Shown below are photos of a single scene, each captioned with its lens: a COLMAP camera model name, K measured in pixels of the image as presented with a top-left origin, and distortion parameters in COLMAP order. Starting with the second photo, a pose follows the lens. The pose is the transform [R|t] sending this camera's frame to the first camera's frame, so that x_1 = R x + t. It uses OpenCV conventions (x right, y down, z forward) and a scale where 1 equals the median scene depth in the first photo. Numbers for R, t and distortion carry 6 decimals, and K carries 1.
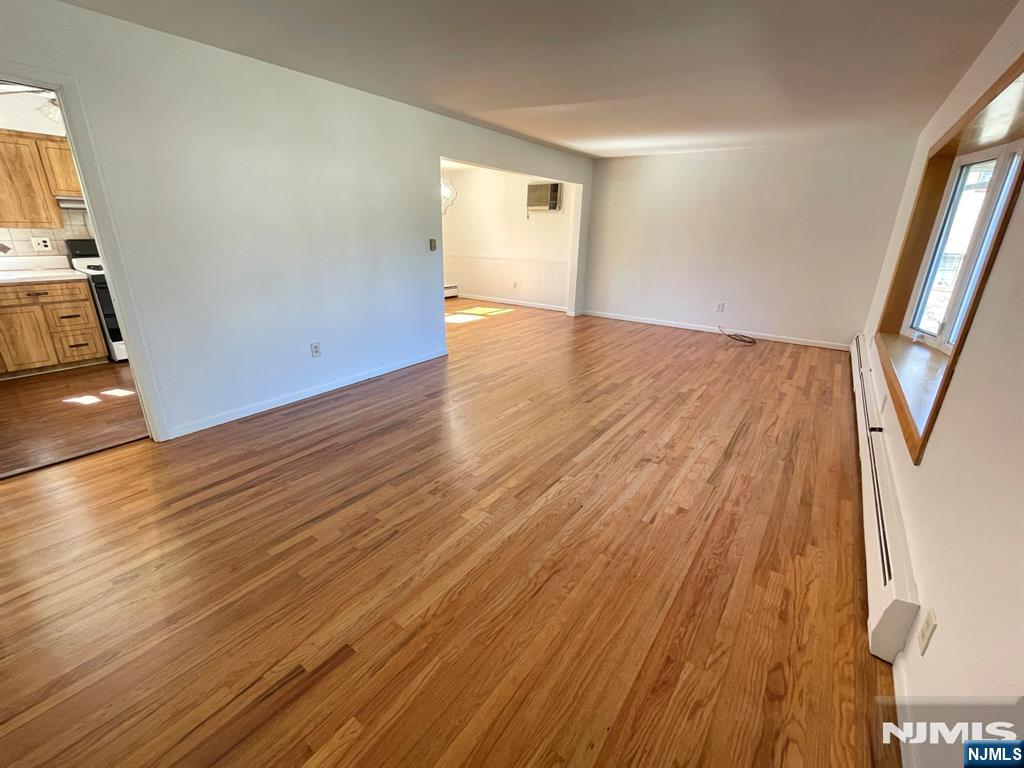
lens RADIAL K [[419.1, 0, 512.0], [0, 419.1, 384.0], [0, 0, 1]] dist [-0.009441, -0.000240]
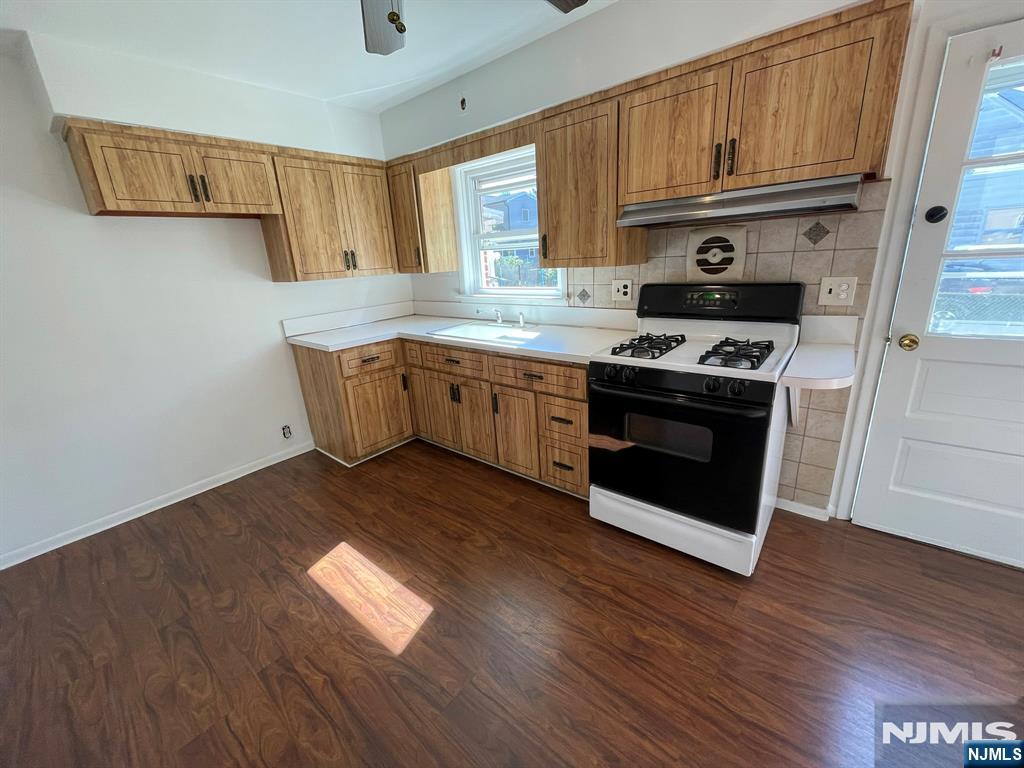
lens RADIAL K [[419.1, 0, 512.0], [0, 419.1, 384.0], [0, 0, 1]] dist [-0.009441, -0.000240]
pose [[-0.049907, 0.269729, -0.961642, -0.265814], [-0.295662, 0.915696, 0.272186, -0.176364], [0.953988, 0.297905, 0.034049, 0.459679]]
